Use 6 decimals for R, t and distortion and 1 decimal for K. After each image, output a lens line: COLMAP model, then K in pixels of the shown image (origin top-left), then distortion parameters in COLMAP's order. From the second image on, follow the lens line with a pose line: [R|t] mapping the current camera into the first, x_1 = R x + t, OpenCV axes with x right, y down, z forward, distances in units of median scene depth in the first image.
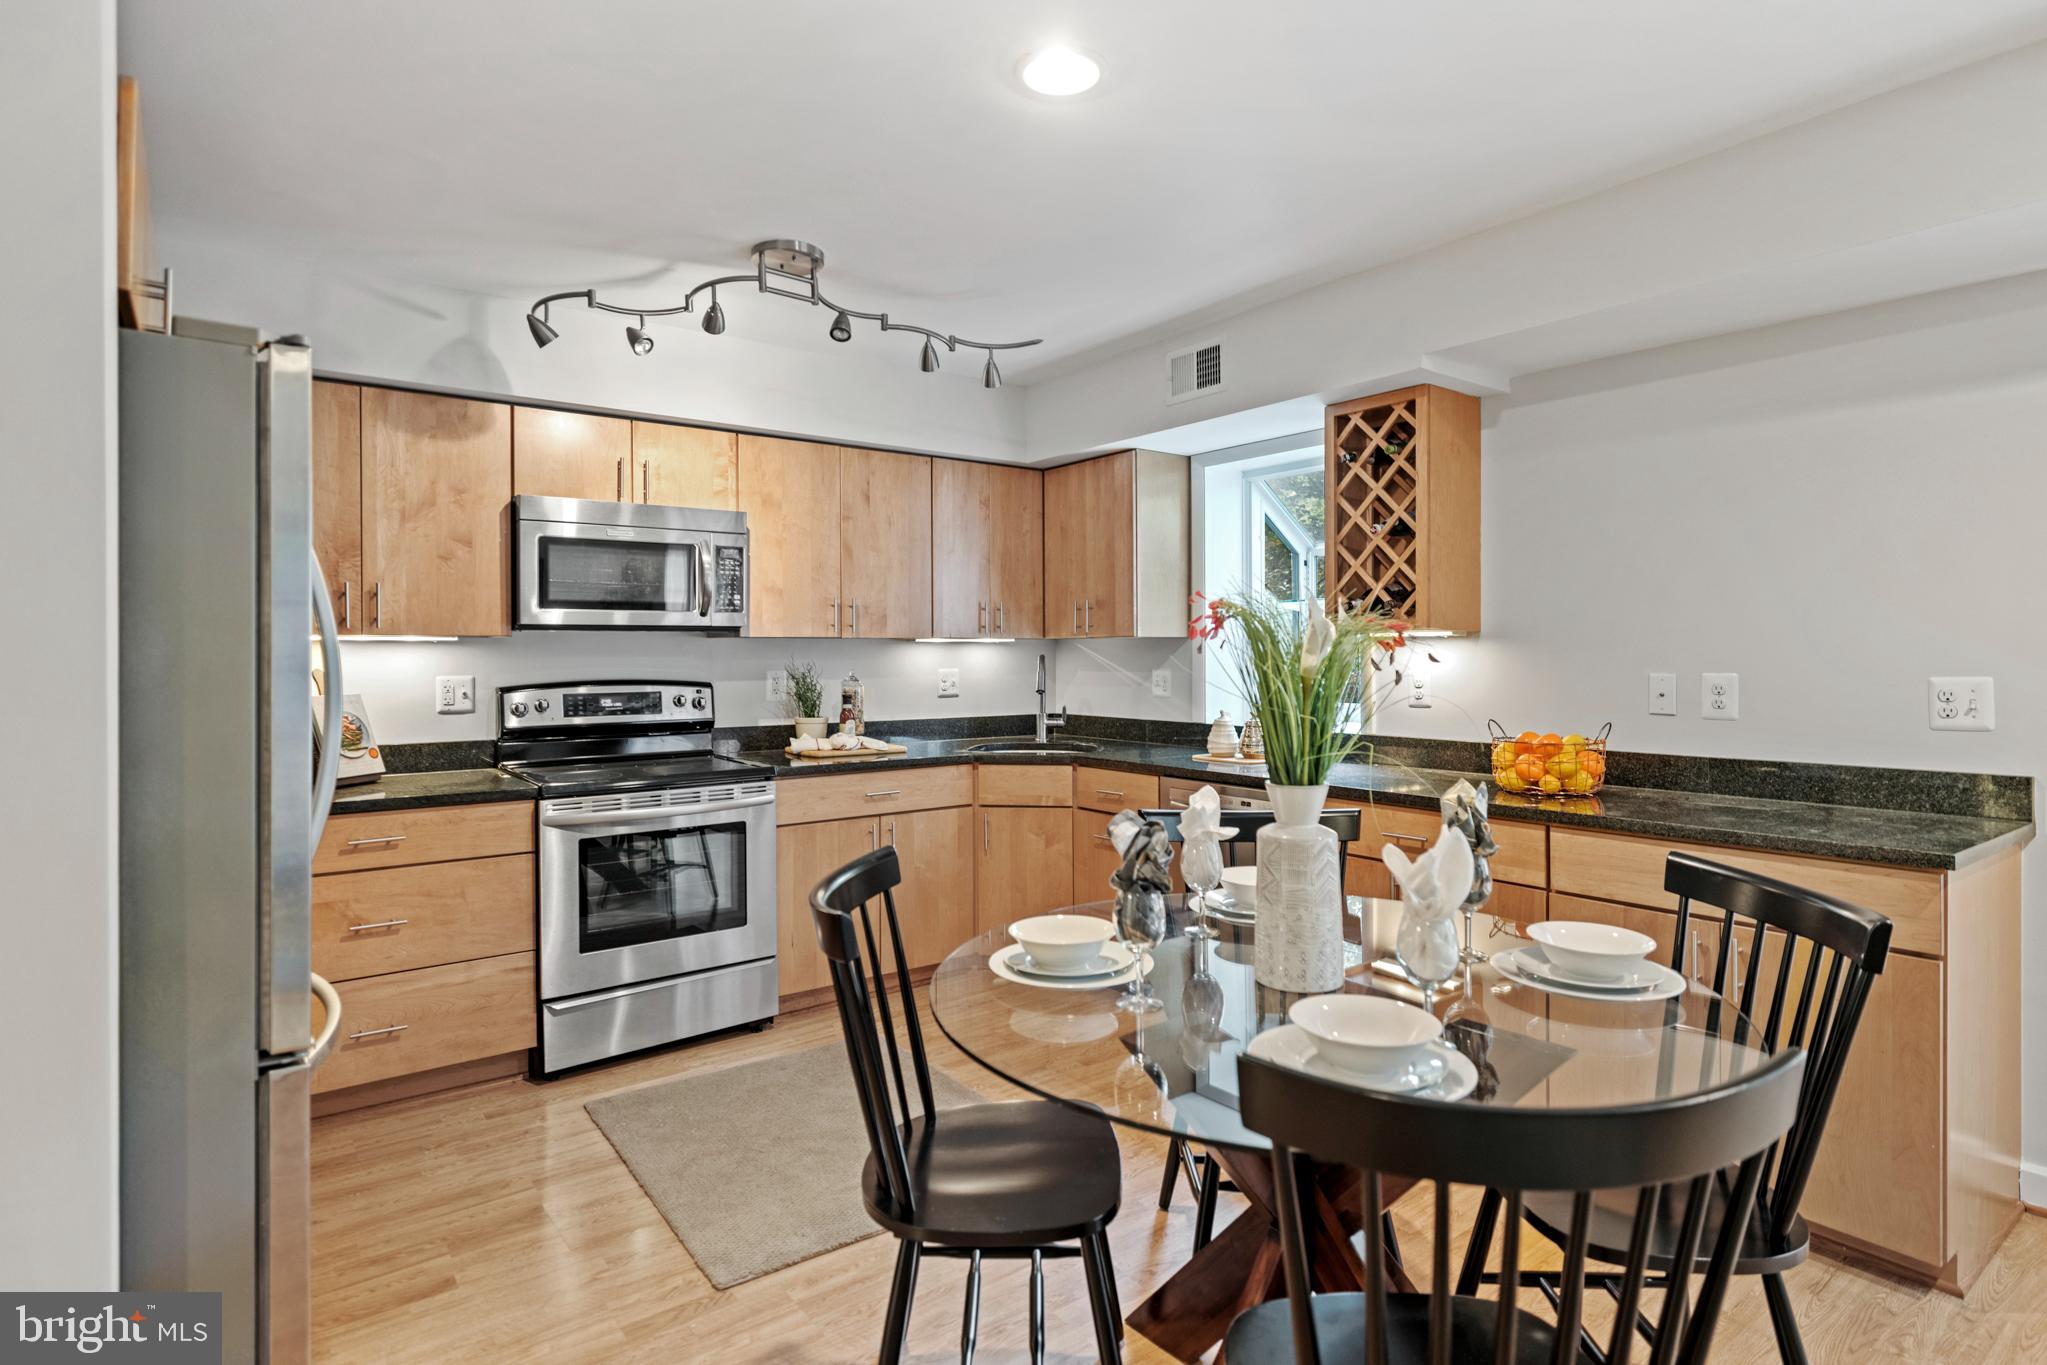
lens RADIAL K [[1061.7, 0, 1021.6], [0, 1061.7, 657.9], [0, 0, 1]] dist [-0.000358, 0.000015]
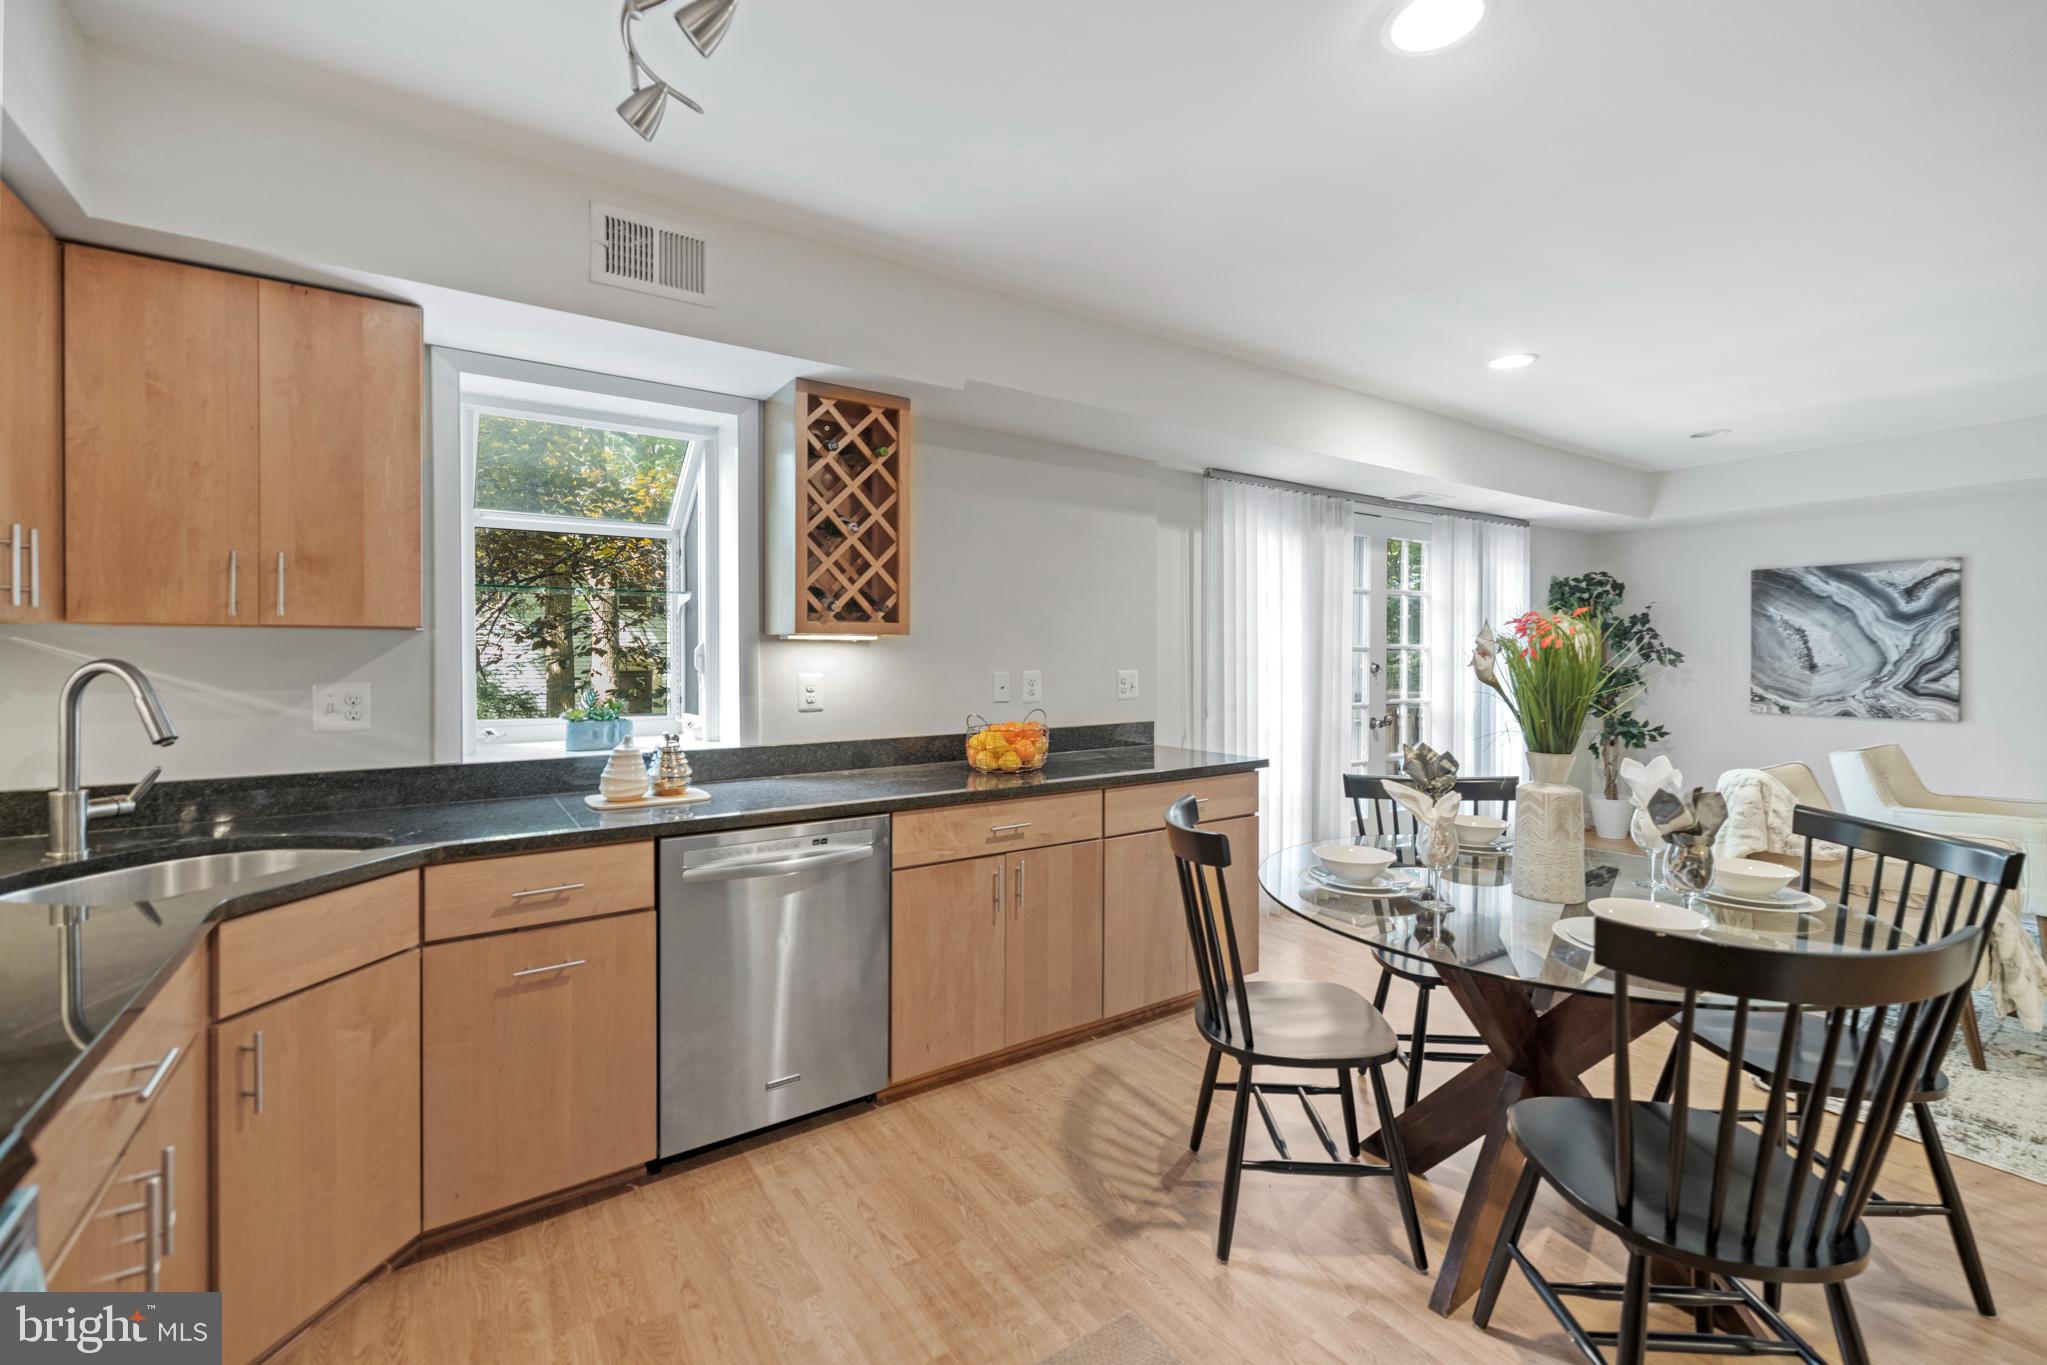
lens RADIAL K [[868.9, 0, 1020.2], [0, 868.9, 658.3], [0, 0, 1]] dist [0.002841, 0.000422]
pose [[0.043963, -0.003048, 0.999028, -0.413050], [0.002047, 0.999994, 0.002961, -0.004773], [-0.999031, 0.001915, 0.043969, 0.750767]]
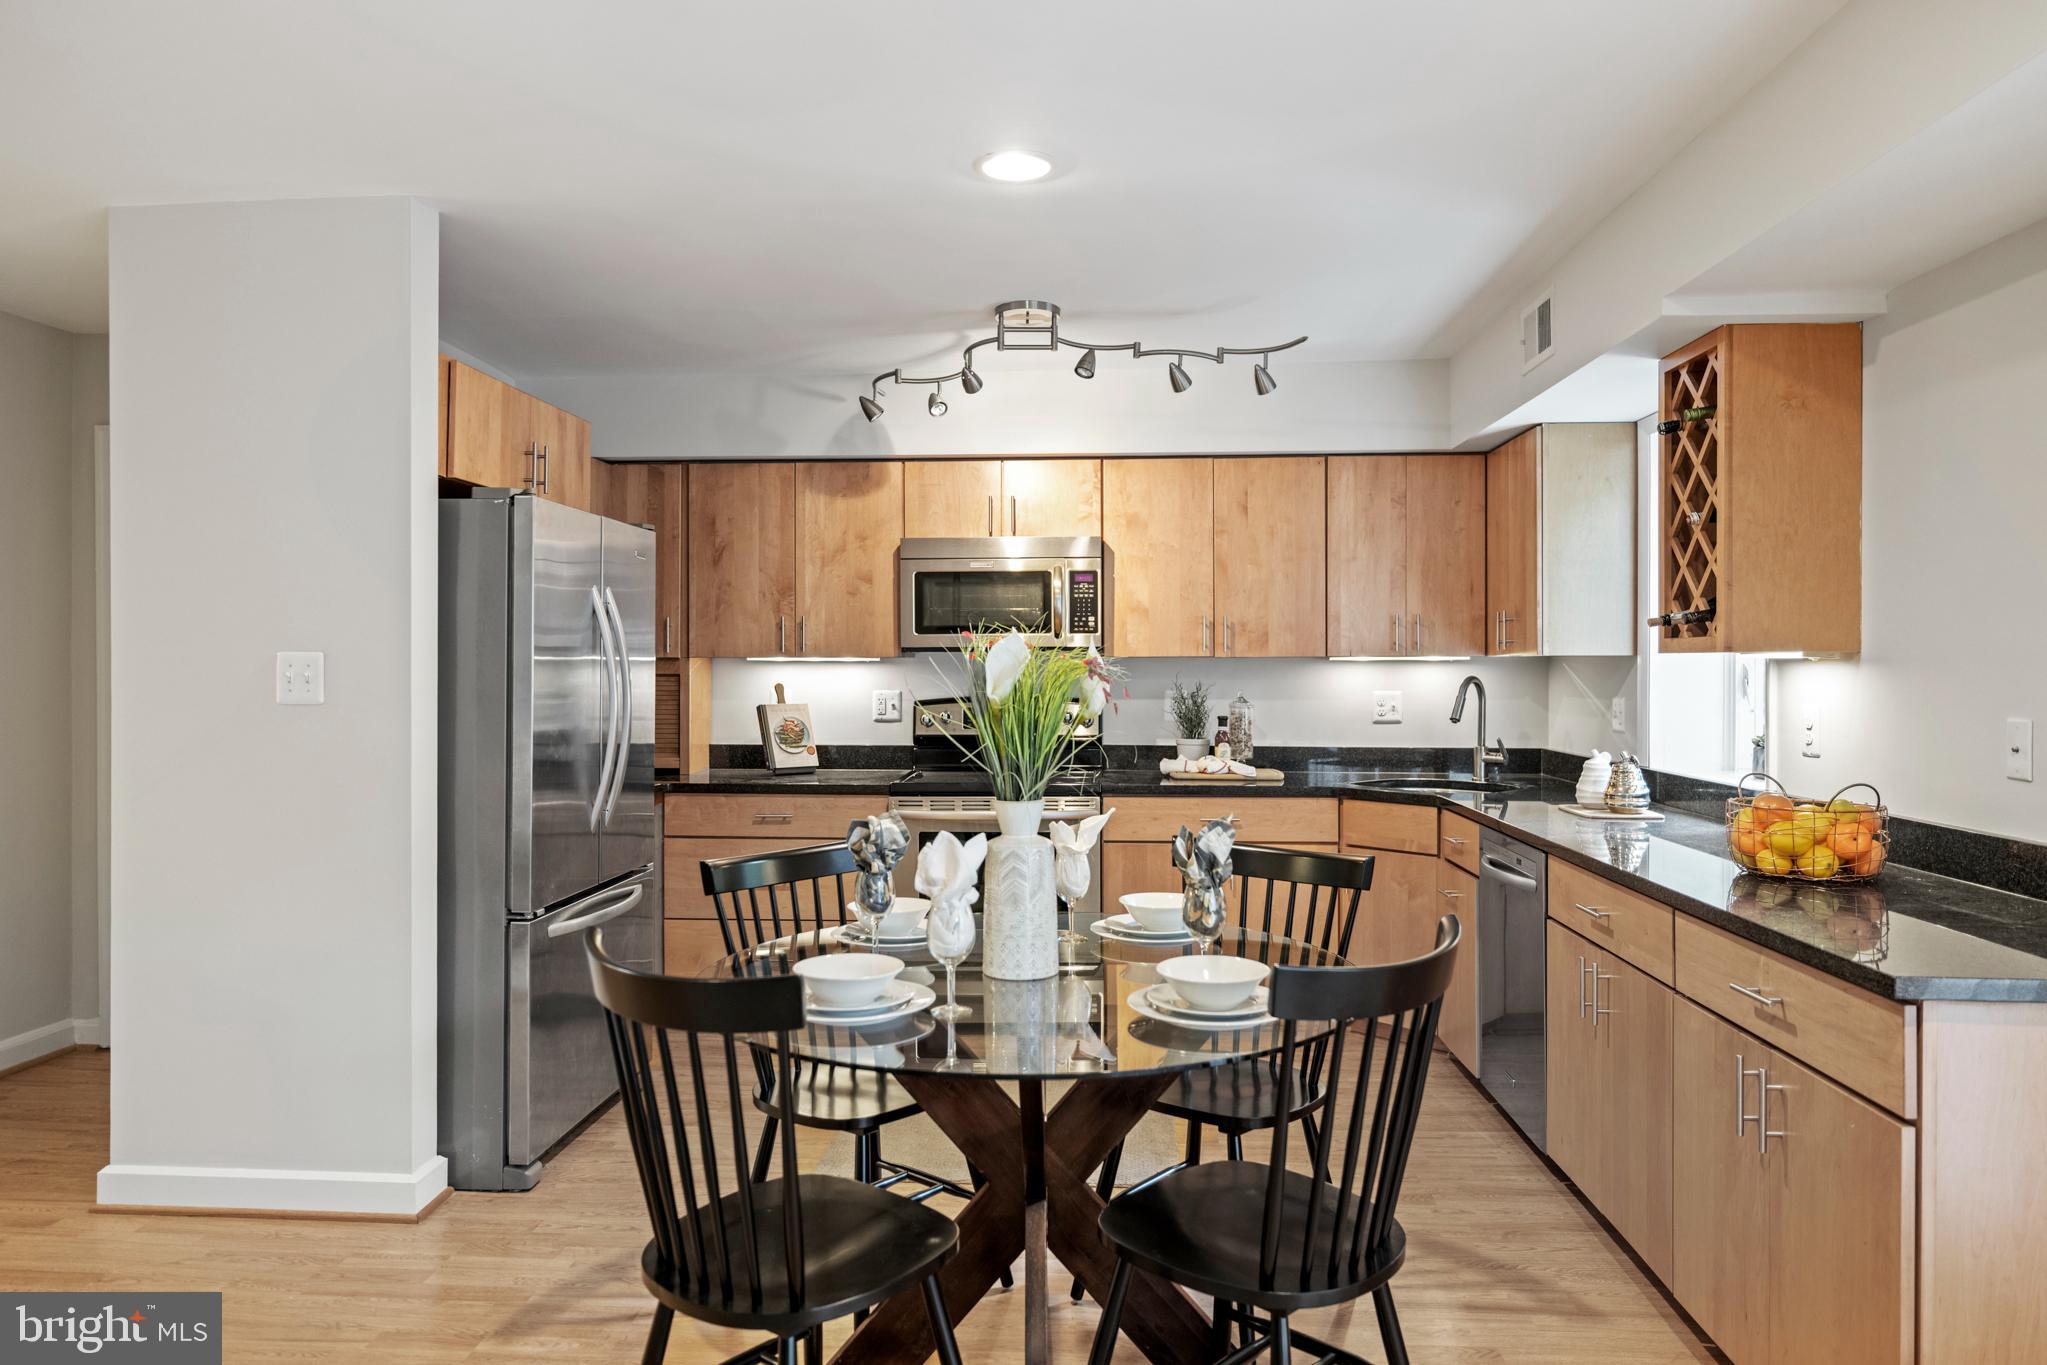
lens RADIAL K [[1349.1, 0, 1016.4], [0, 1349.1, 670.5], [0, 0, 1]] dist [0.003539, -0.000213]
pose [[0.756358, 0.007627, -0.654114, 0.553679], [-0.005960, 0.999971, 0.004768, -0.012923], [0.654131, 0.000292, 0.756381, -0.046808]]
